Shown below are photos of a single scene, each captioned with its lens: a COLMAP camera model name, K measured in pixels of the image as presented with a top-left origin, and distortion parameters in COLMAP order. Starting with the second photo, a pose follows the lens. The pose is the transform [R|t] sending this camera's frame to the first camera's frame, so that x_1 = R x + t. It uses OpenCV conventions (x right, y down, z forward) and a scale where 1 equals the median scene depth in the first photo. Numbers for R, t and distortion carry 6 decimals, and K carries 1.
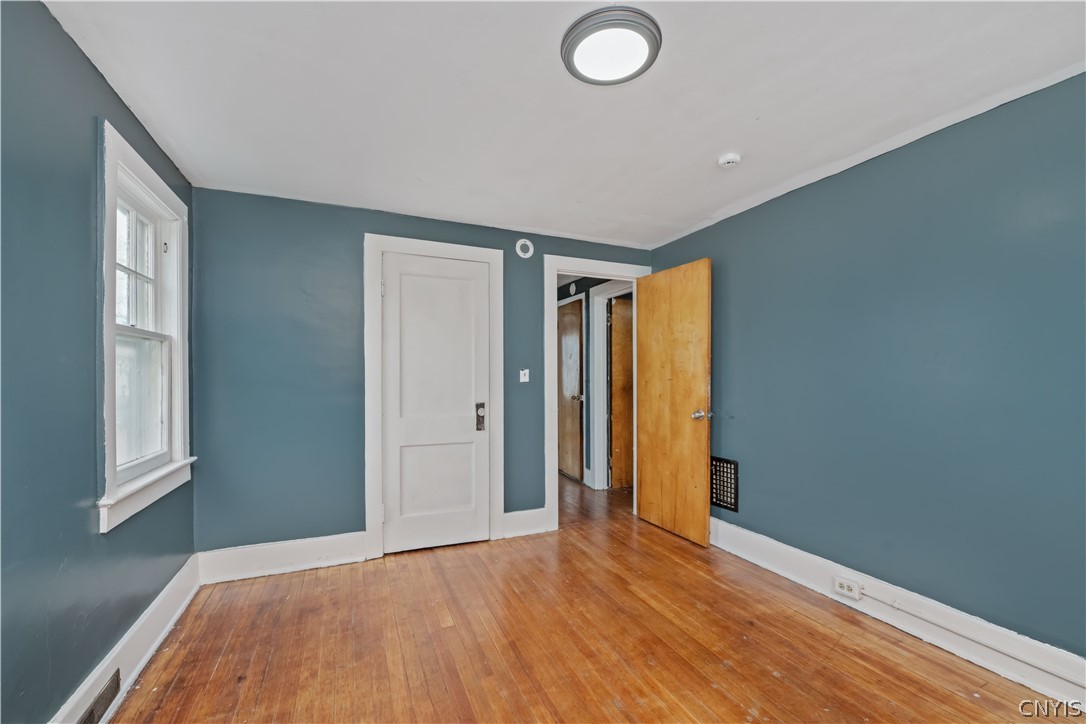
lens RADIAL K [[445.1, 0, 546.8], [0, 445.1, 372.8], [0, 0, 1]] dist [-0.000588, -0.001676]
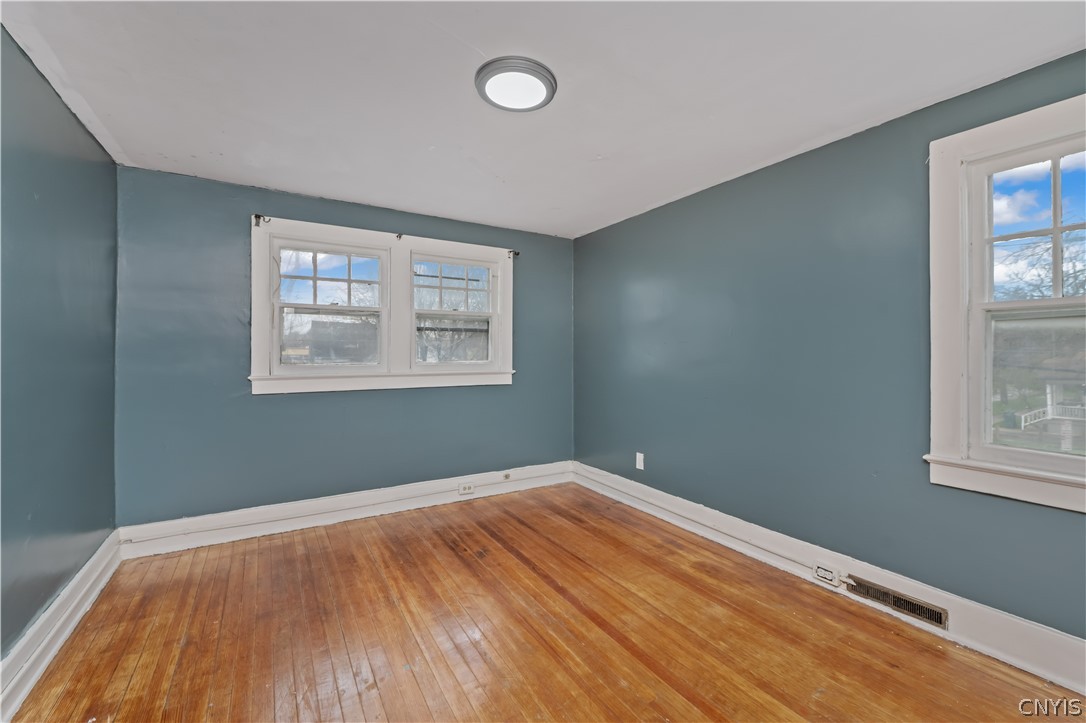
lens RADIAL K [[445.1, 0, 542.9], [0, 445.1, 359.1], [0, 0, 1]] dist [-0.000588, -0.001676]
pose [[-0.990833, 0.001613, -0.135080, 0.202614], [0.001561, 0.999999, 0.000496, 0.019312], [0.135081, 0.000280, -0.990835, 1.909485]]
